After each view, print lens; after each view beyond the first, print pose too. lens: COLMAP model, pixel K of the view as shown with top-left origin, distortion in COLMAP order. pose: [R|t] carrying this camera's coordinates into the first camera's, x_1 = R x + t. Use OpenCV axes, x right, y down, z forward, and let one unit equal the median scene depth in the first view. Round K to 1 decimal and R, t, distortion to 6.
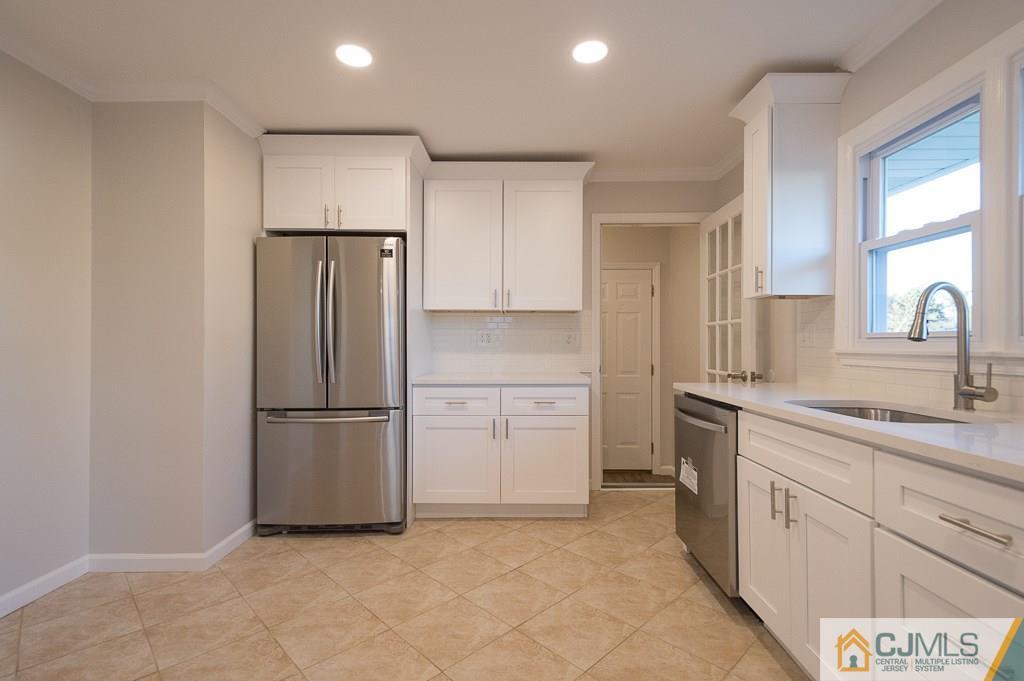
lens RADIAL K [[457.3, 0, 544.4], [0, 457.3, 342.2], [0, 0, 1]] dist [0.012948, -0.006388]
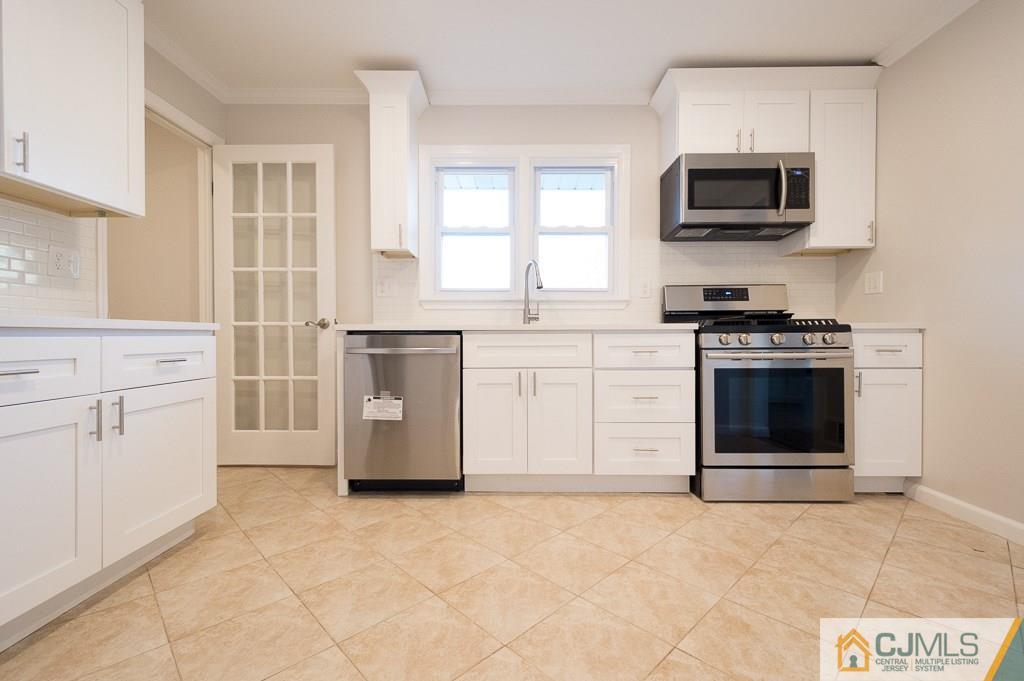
lens RADIAL K [[458.6, 0, 495.6], [0, 458.6, 339.4], [0, 0, 1]] dist [0.011043, -0.000043]
pose [[0.045726, -0.007447, 0.998926, -0.607389], [-0.003119, 0.999966, 0.007598, 0.103130], [-0.998949, -0.003463, 0.045702, 0.581378]]
